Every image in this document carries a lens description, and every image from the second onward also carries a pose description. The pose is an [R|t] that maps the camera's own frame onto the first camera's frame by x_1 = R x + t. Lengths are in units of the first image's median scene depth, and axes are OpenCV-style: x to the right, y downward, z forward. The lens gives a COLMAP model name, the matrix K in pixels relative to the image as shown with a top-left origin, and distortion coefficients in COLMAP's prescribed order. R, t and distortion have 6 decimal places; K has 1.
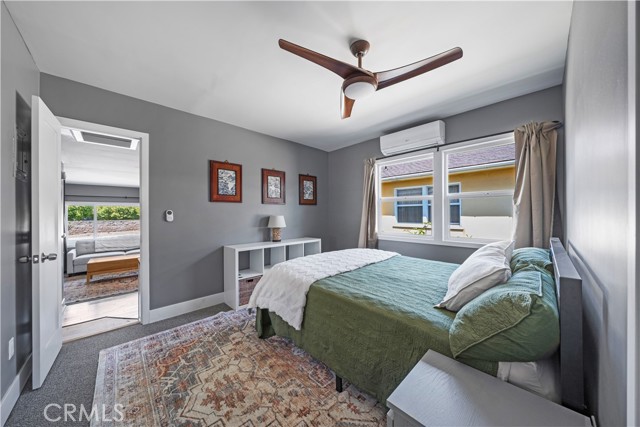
lens RADIAL K [[215.0, 0, 320.5], [0, 215.0, 213.4], [0, 0, 1]] dist [-0.003947, -0.000199]
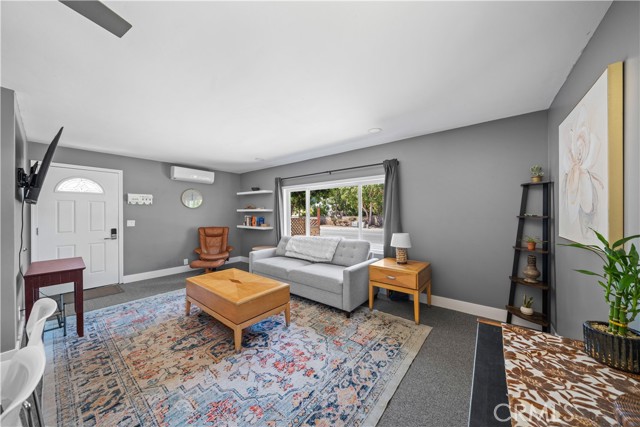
lens RADIAL K [[215.0, 0, 320.1], [0, 215.0, 212.7], [0, 0, 1]] dist [-0.003947, -0.000199]
pose [[0.136531, 0.006041, -0.990617, -0.089889], [0.006552, 0.999954, 0.007001, 0.009852], [0.990614, -0.007446, 0.136485, 0.256590]]
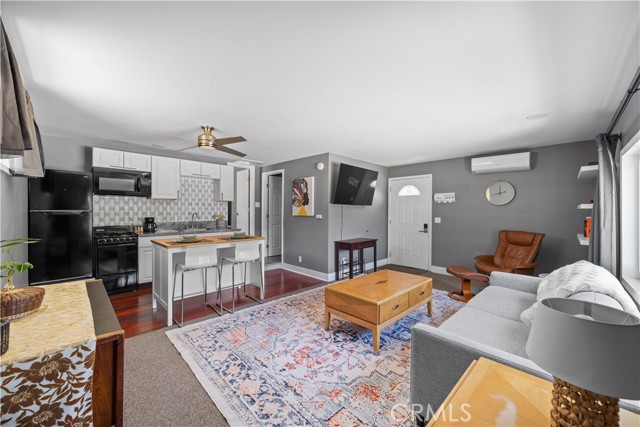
lens RADIAL K [[248.5, 0, 316.6], [0, 248.5, 212.7], [0, 0, 1]] dist [-0.002023, -0.000092]
pose [[-0.999956, 0.000568, -0.009407, -0.173657], [0.000532, 0.999993, 0.003770, 0.011100], [0.009409, 0.003765, -0.999949, 0.351666]]
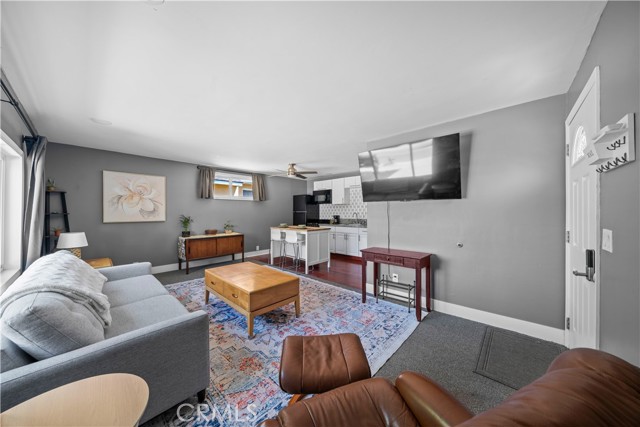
lens RADIAL K [[215.0, 0, 320.4], [0, 215.0, 212.8], [0, 0, 1]] dist [-0.003947, -0.000199]
pose [[-0.066815, 0.001567, 0.997764, -0.330909], [-0.000008, 0.999999, -0.001571, 0.012438], [-0.997765, -0.000113, -0.066815, 0.195545]]
